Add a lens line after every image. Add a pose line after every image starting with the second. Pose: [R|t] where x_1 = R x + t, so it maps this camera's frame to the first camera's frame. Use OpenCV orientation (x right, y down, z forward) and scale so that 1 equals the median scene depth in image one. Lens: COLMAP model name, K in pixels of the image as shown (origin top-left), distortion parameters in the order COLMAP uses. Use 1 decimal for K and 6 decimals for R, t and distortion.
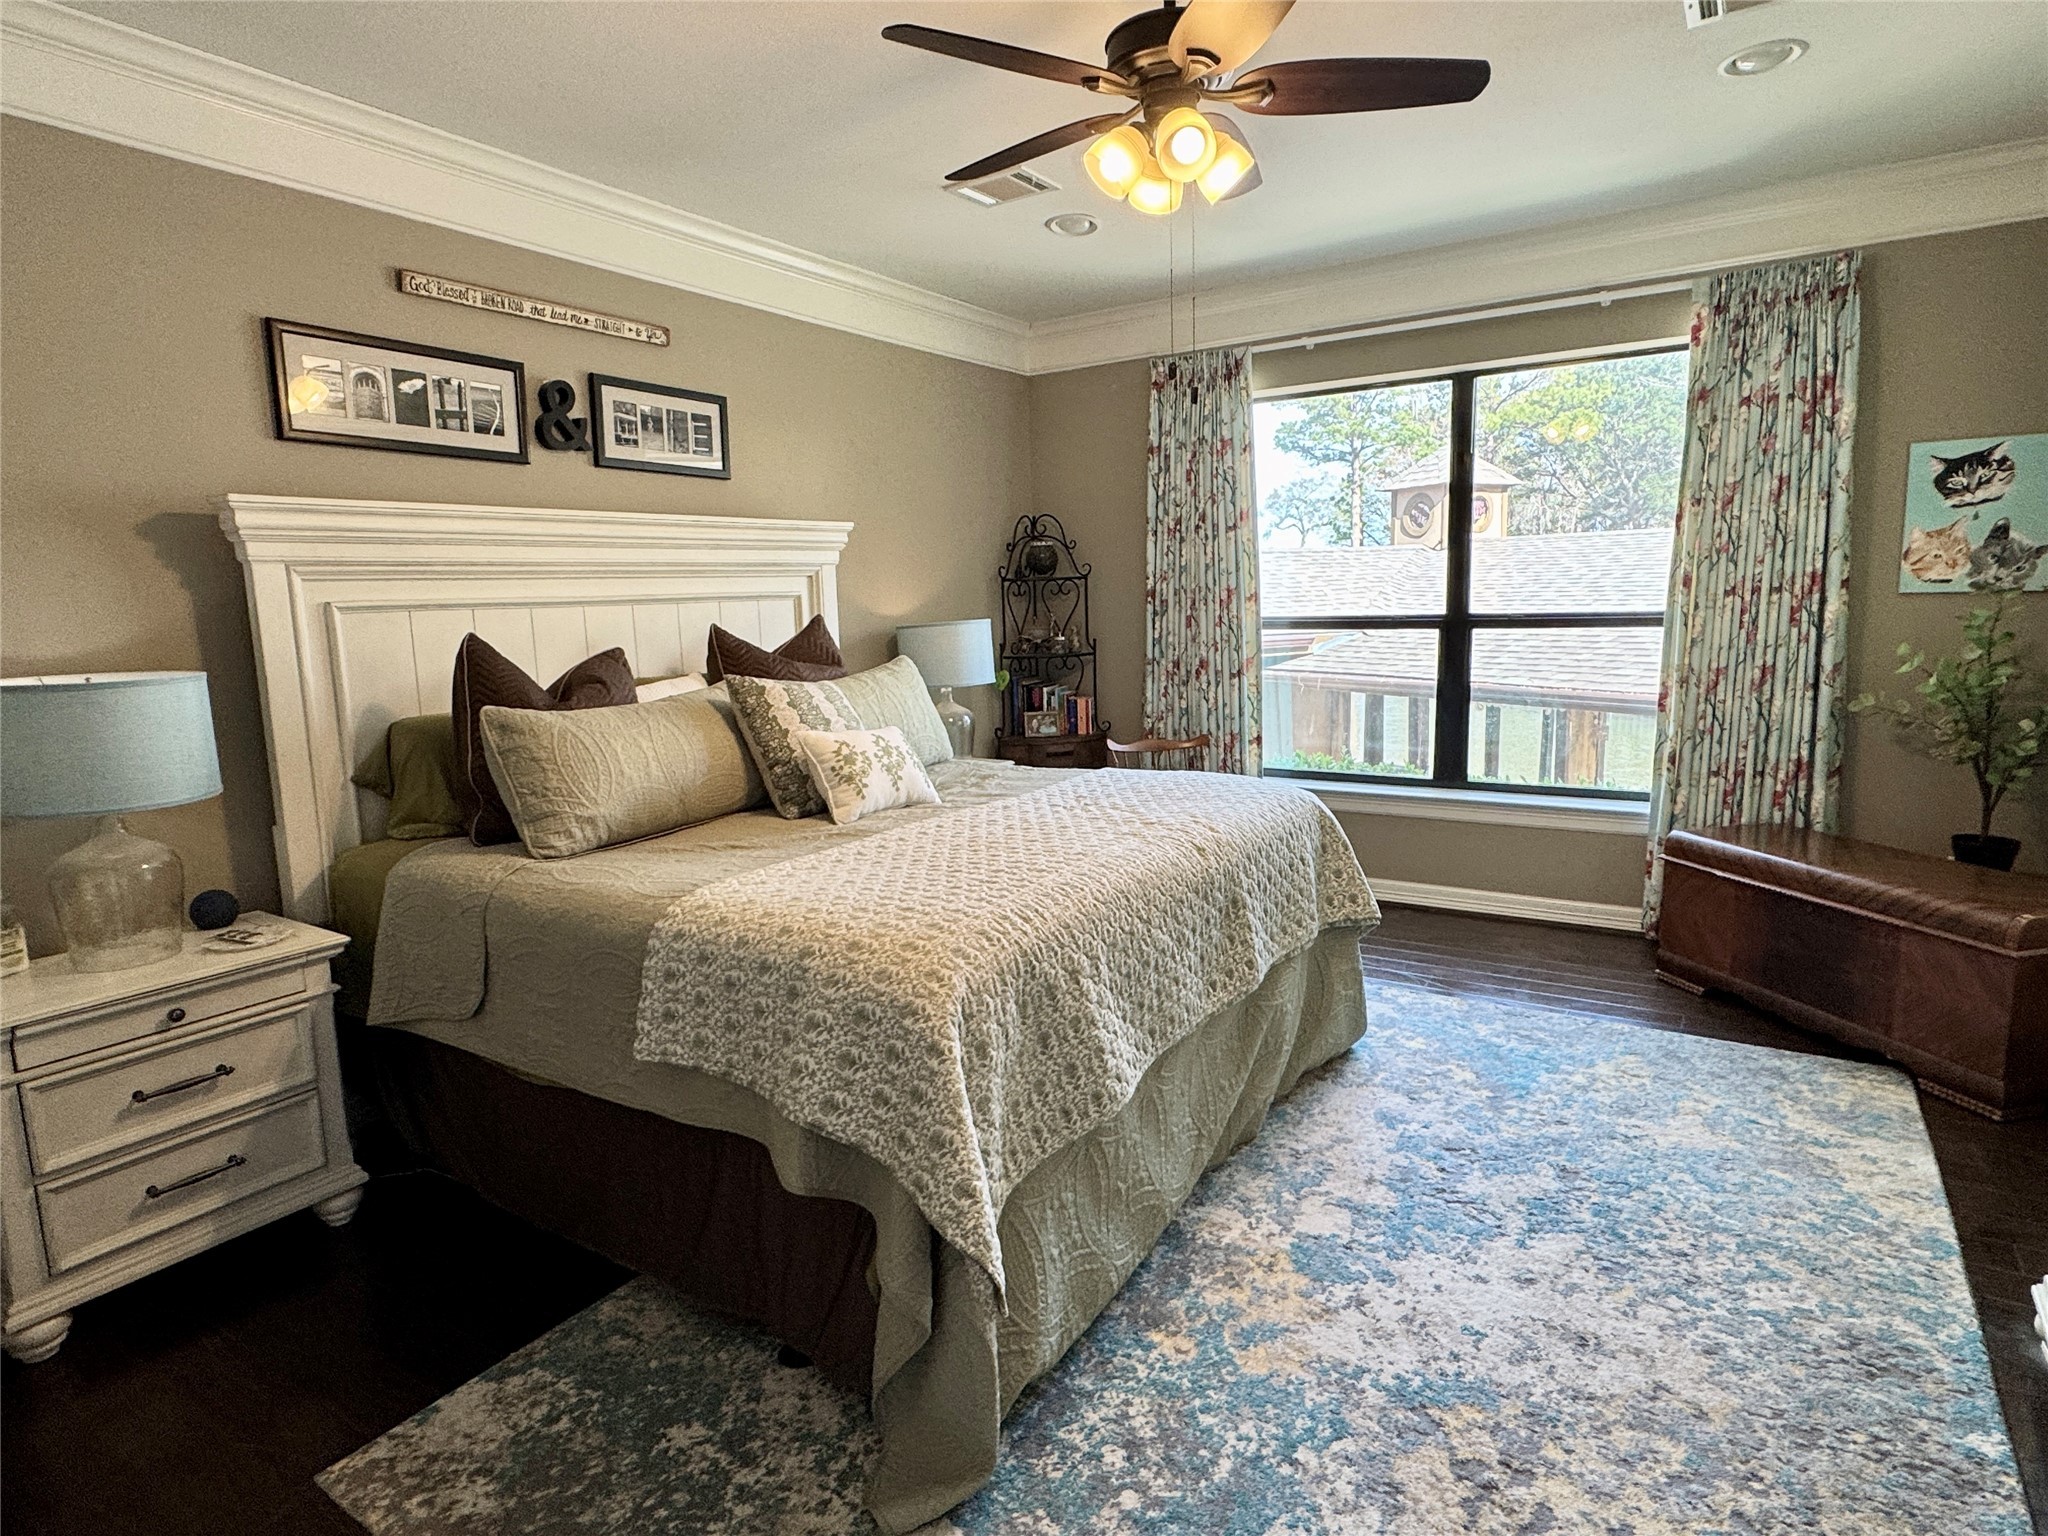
lens RADIAL K [[1137.3, 0, 1024.2], [0, 1137.3, 769.1], [0, 0, 1]] dist [-0.001436, -0.000144]
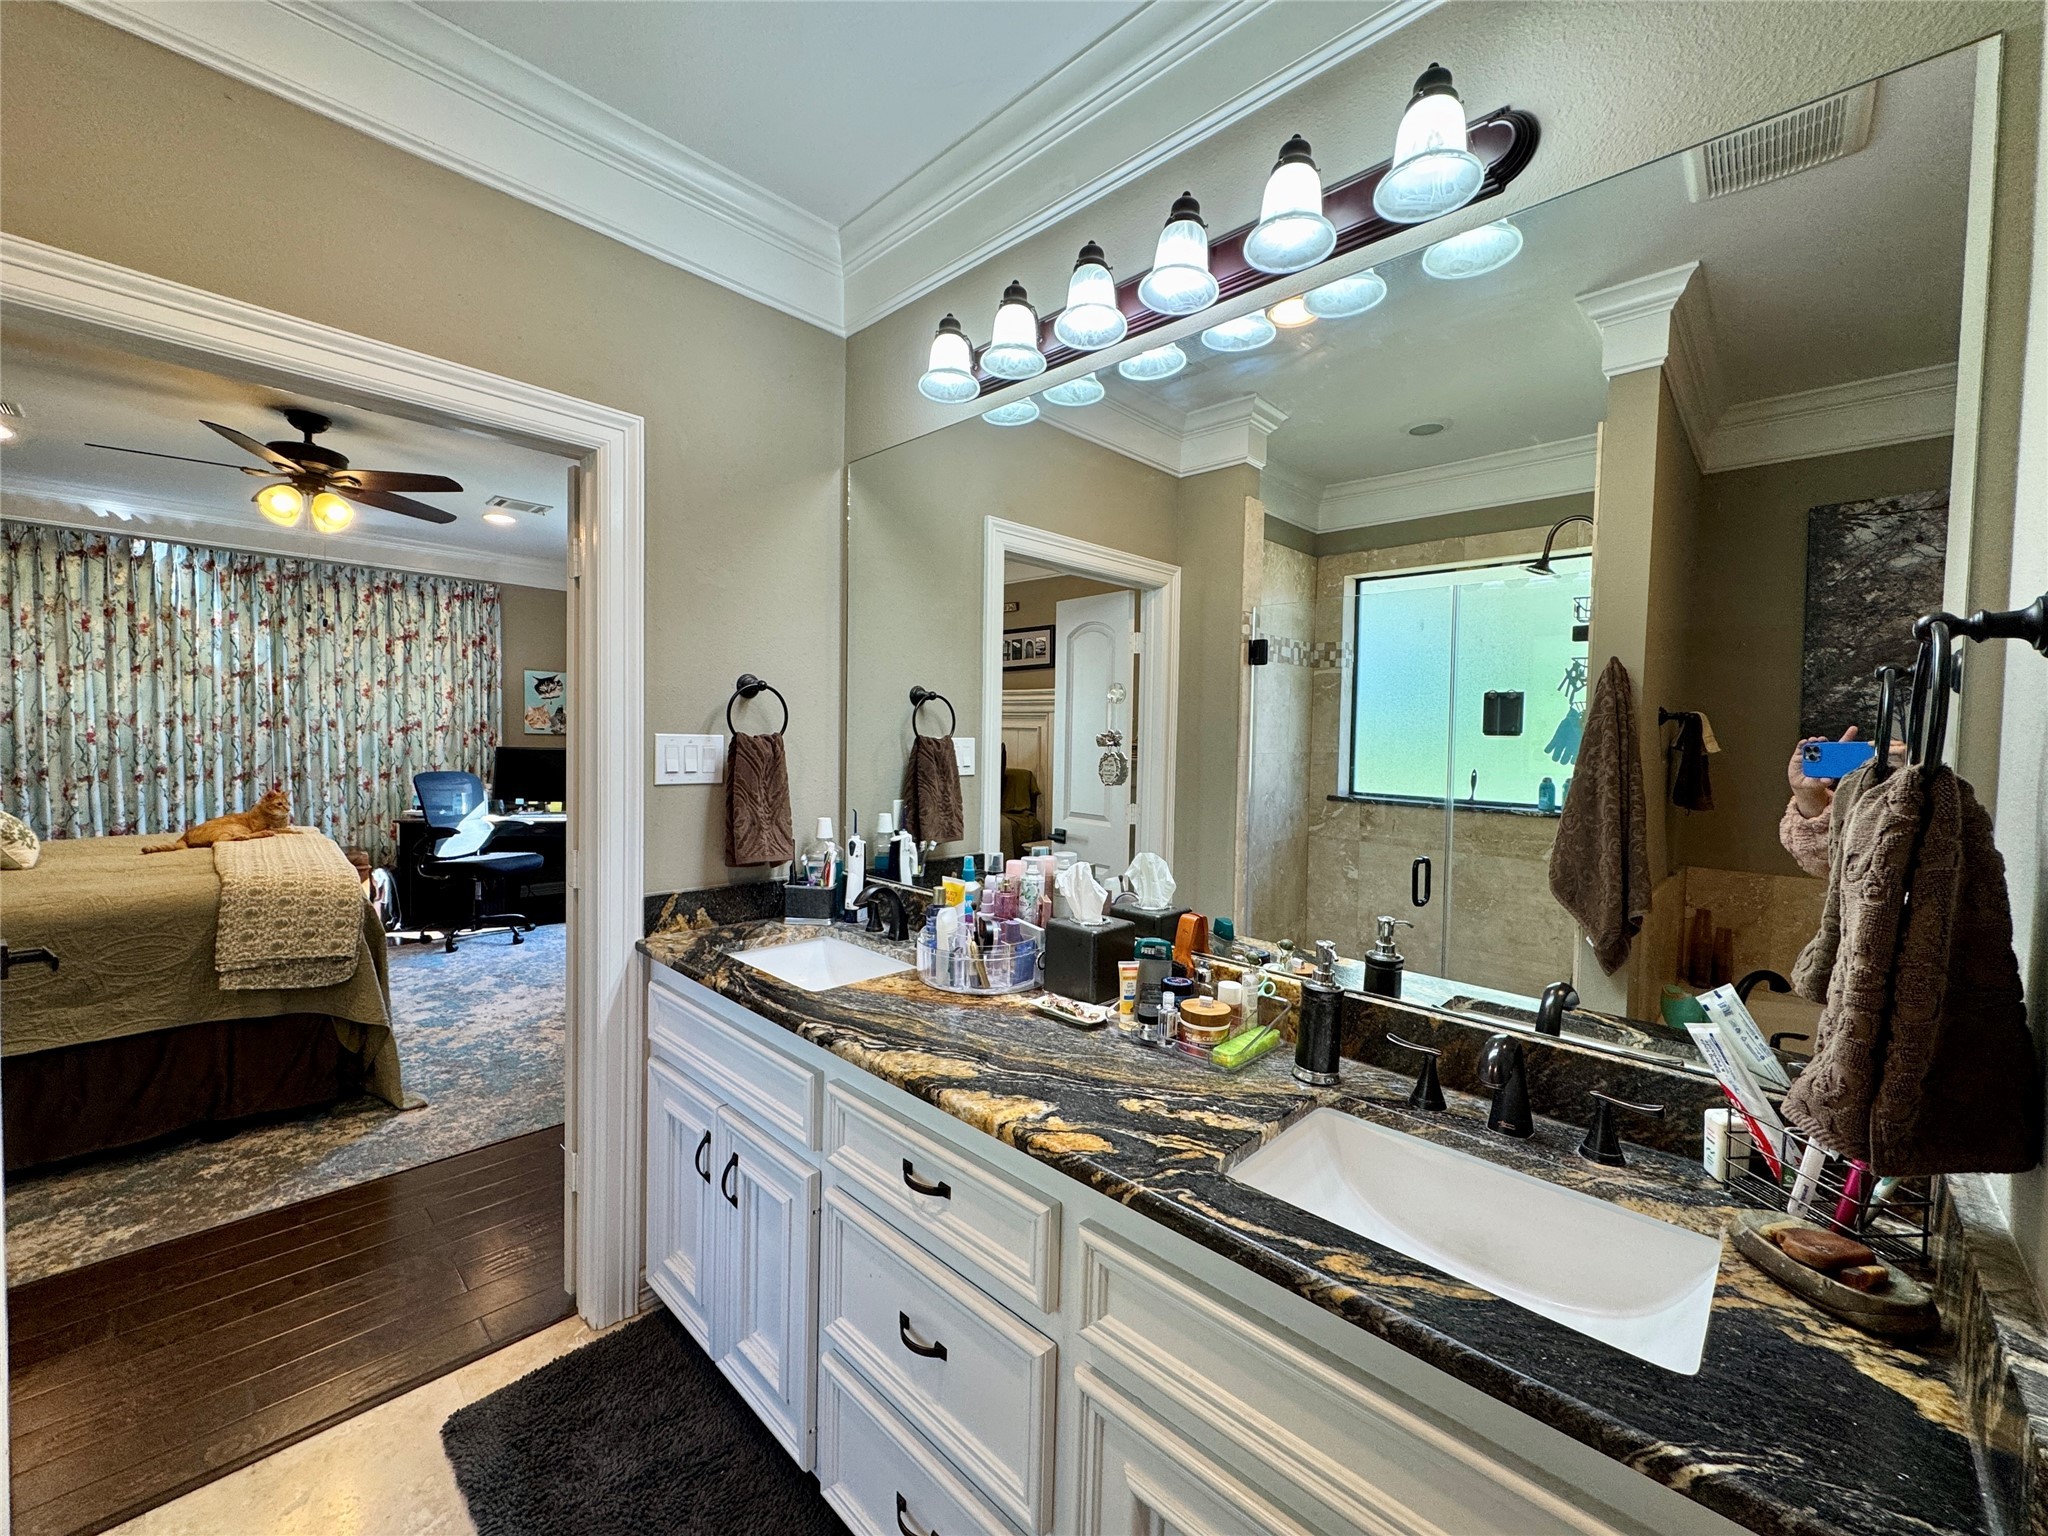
lens RADIAL K [[816.3, 0, 1025.4], [0, 816.3, 766.9], [0, 0, 1]] dist [-0.002425, 0.000596]
pose [[0.189433, -0.009266, 0.981850, -0.699530], [0.124177, 0.992153, -0.014595, 0.066845], [-0.974010, 0.124688, 0.189097, -0.312634]]
